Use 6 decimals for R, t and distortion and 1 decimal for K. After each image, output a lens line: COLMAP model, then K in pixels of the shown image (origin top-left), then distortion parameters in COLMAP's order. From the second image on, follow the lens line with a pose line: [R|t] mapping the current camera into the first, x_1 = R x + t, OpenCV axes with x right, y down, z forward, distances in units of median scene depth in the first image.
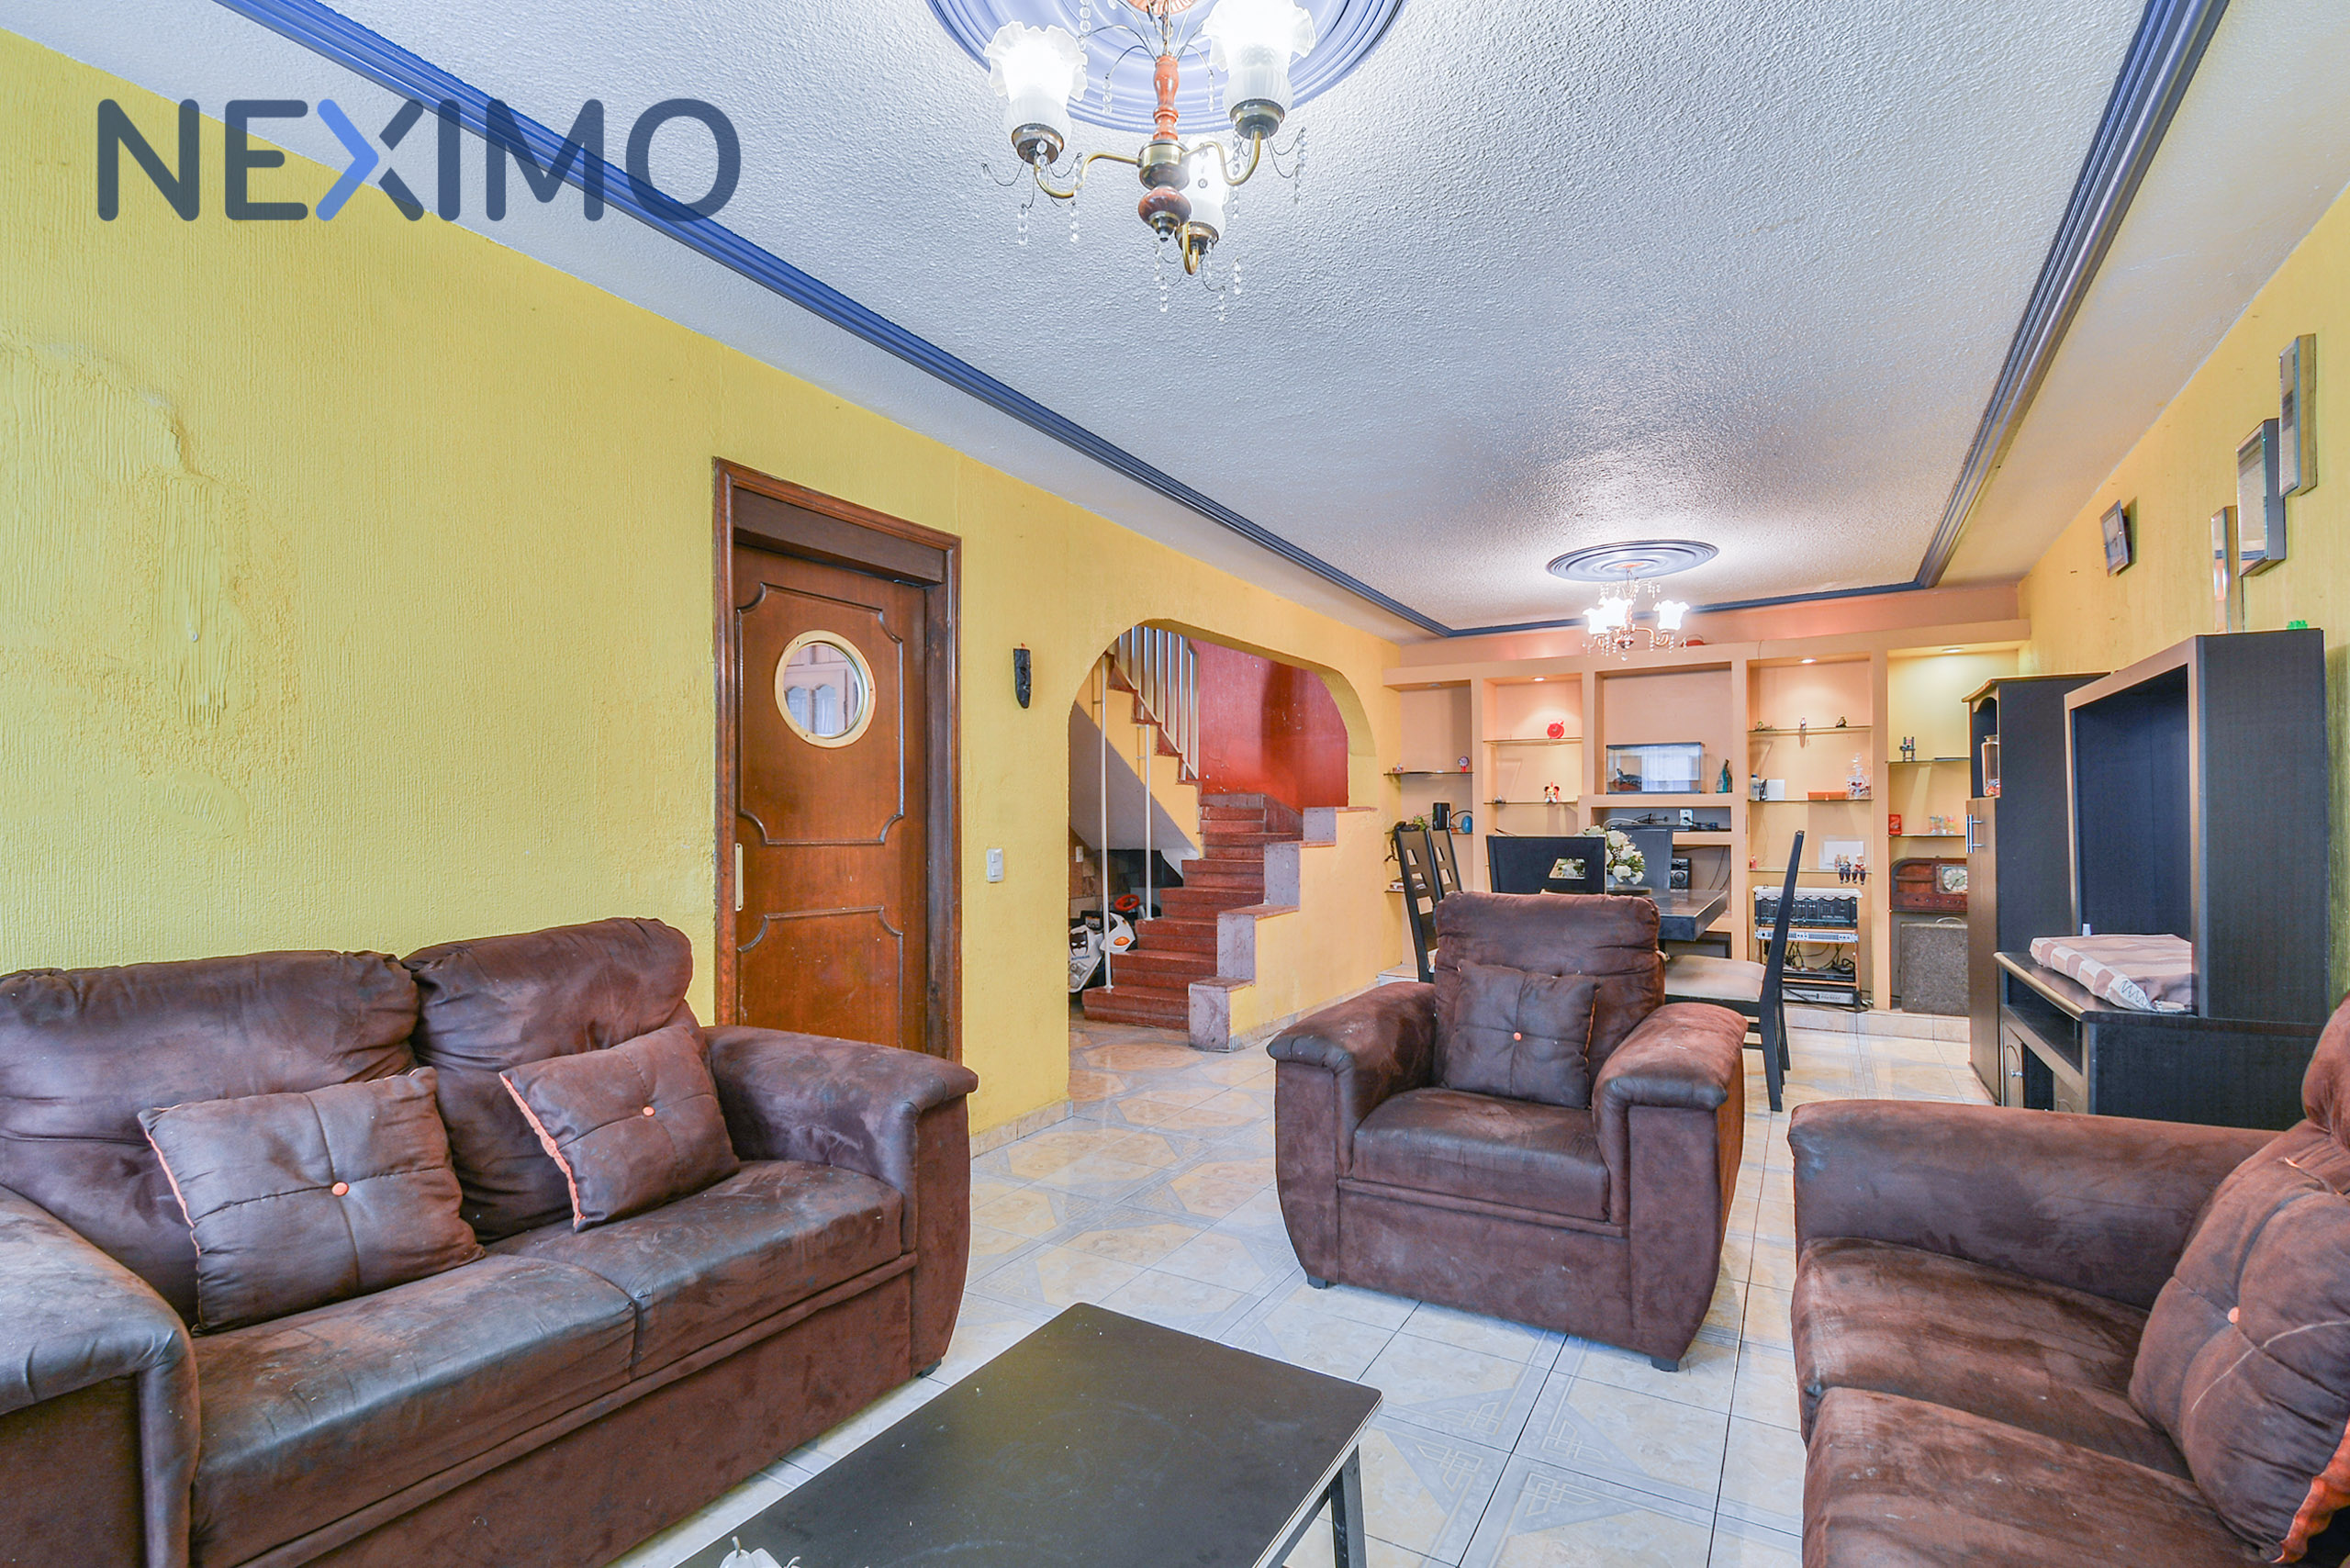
lens RADIAL K [[1018.0, 0, 1184.4], [0, 1018.0, 787.9], [0, 0, 1]] dist [0.001271, -0.011235]
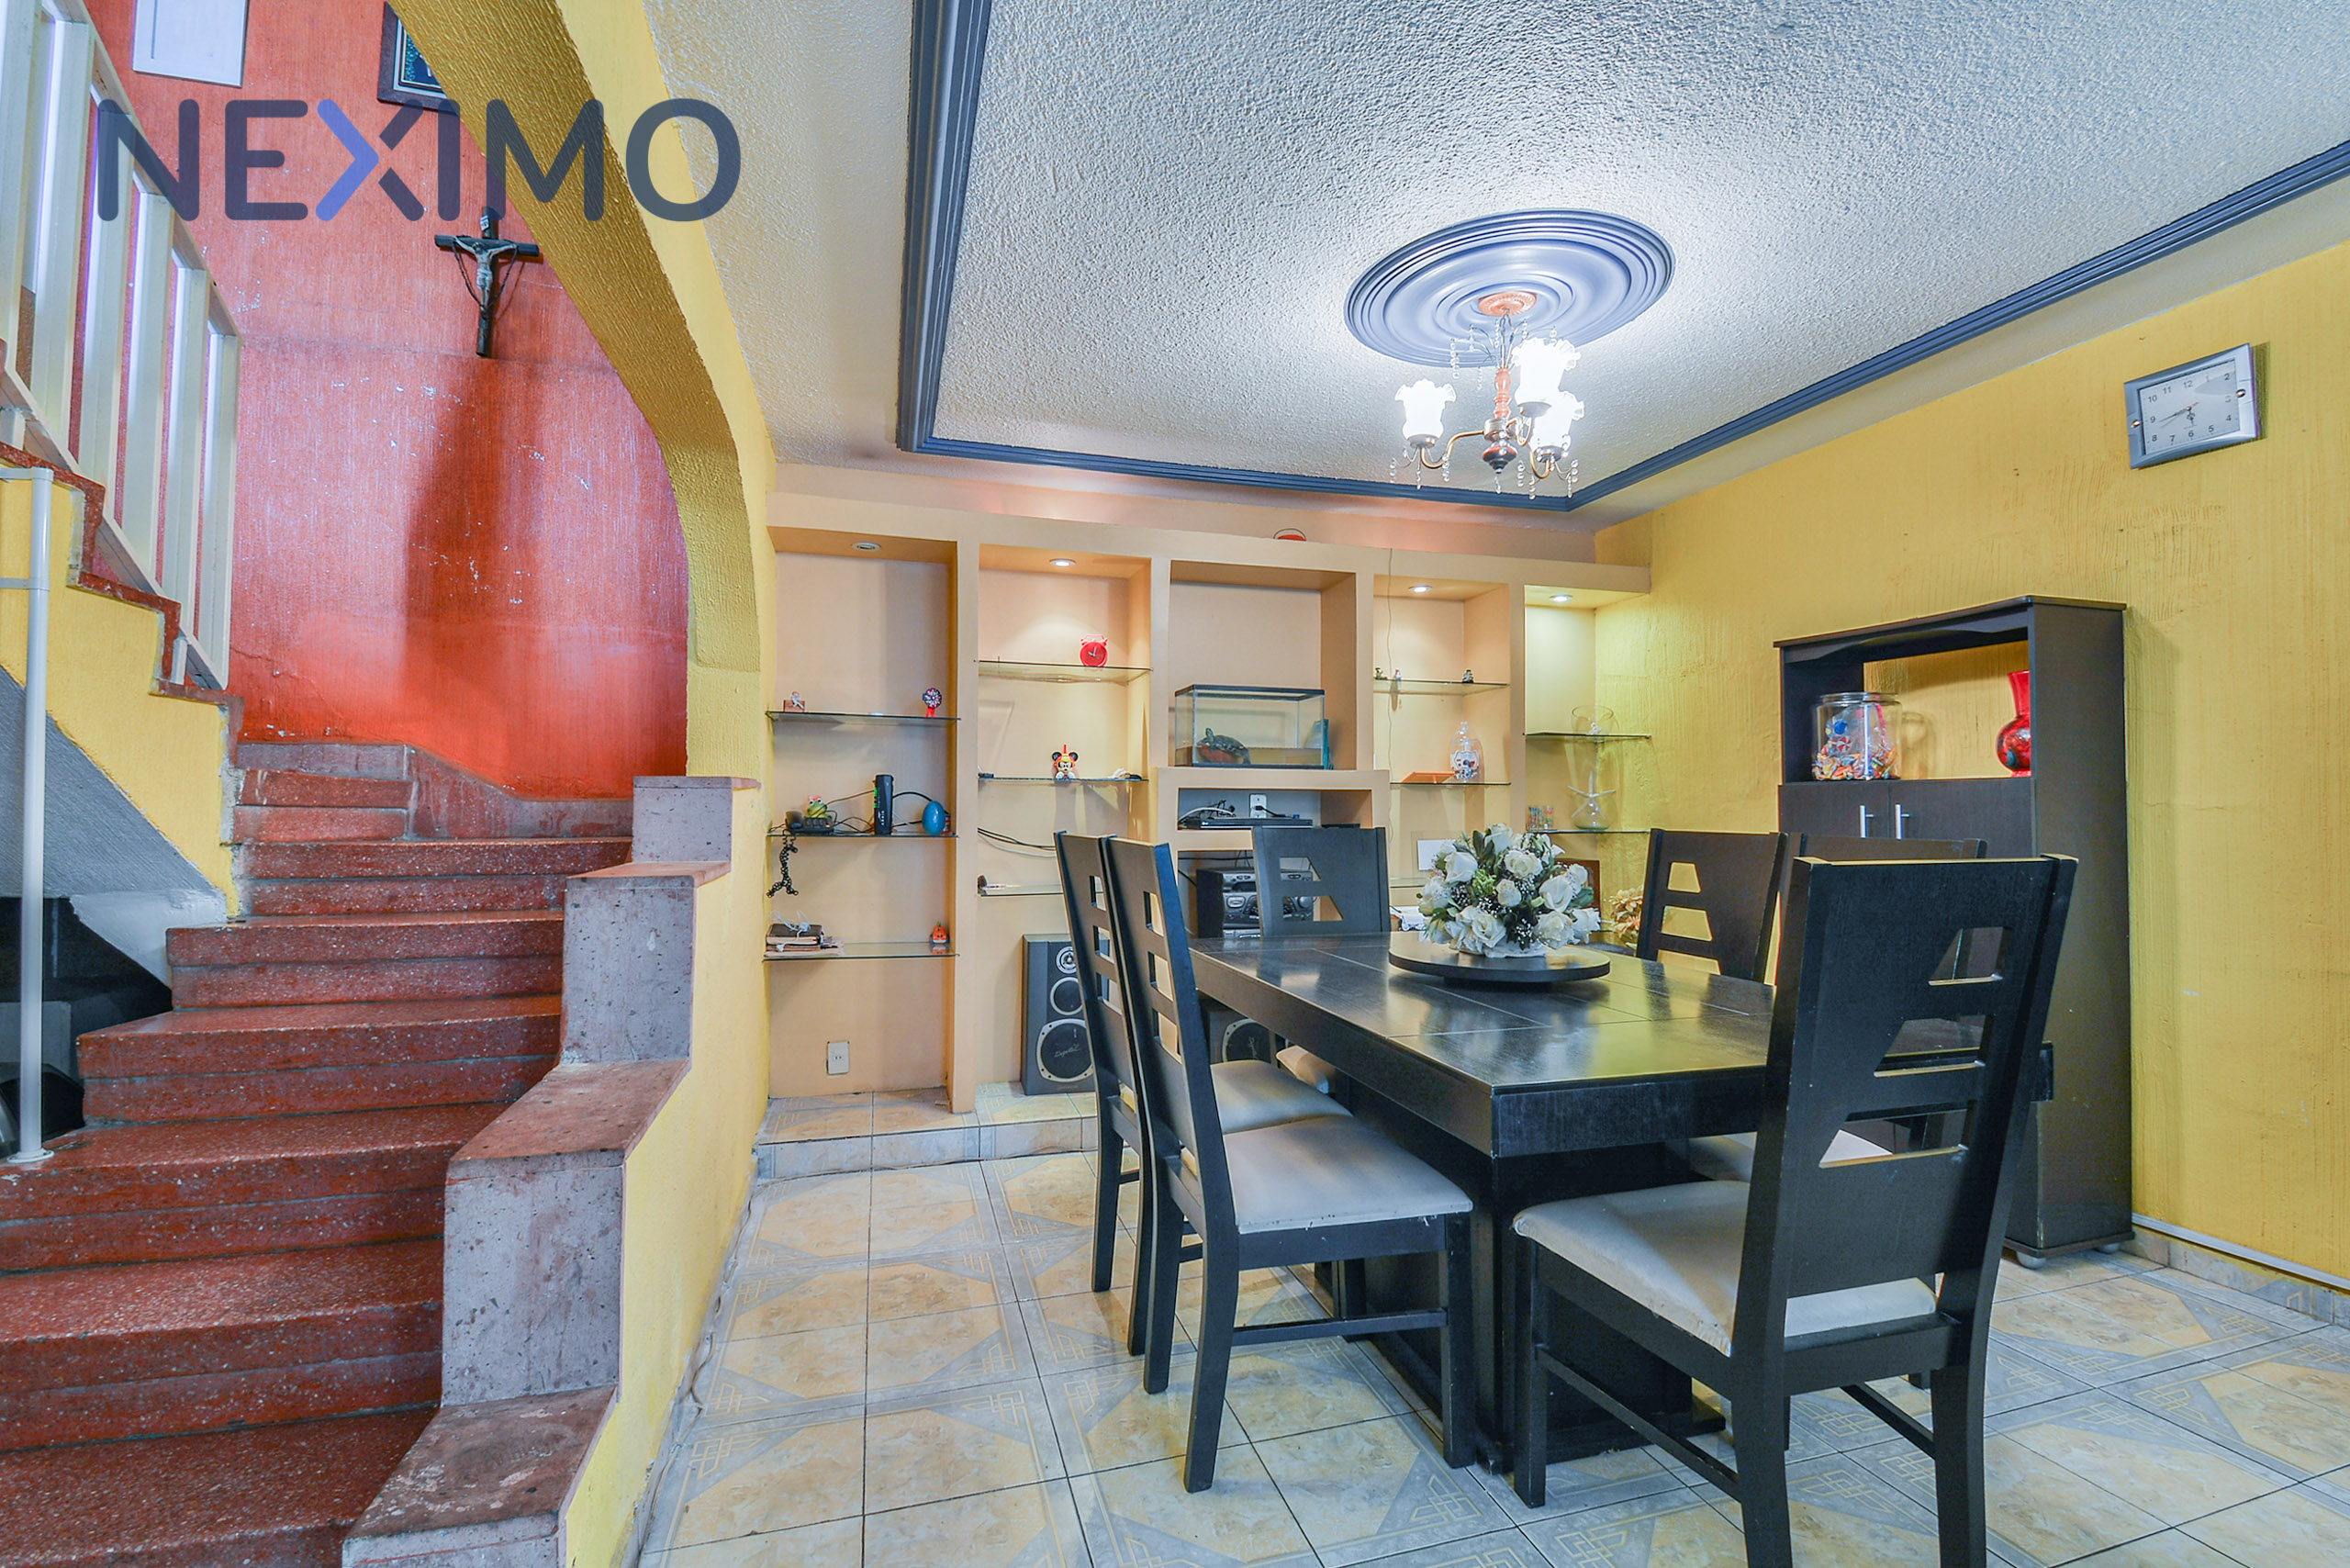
lens RADIAL K [[1018.0, 0, 1184.4], [0, 1018.0, 787.9], [0, 0, 1]] dist [0.001271, -0.011235]
pose [[0.658238, 0.018434, 0.752584, -0.031363], [-0.027619, 0.999618, -0.000329, 0.016519], [-0.752303, -0.020569, 0.658496, 0.534823]]
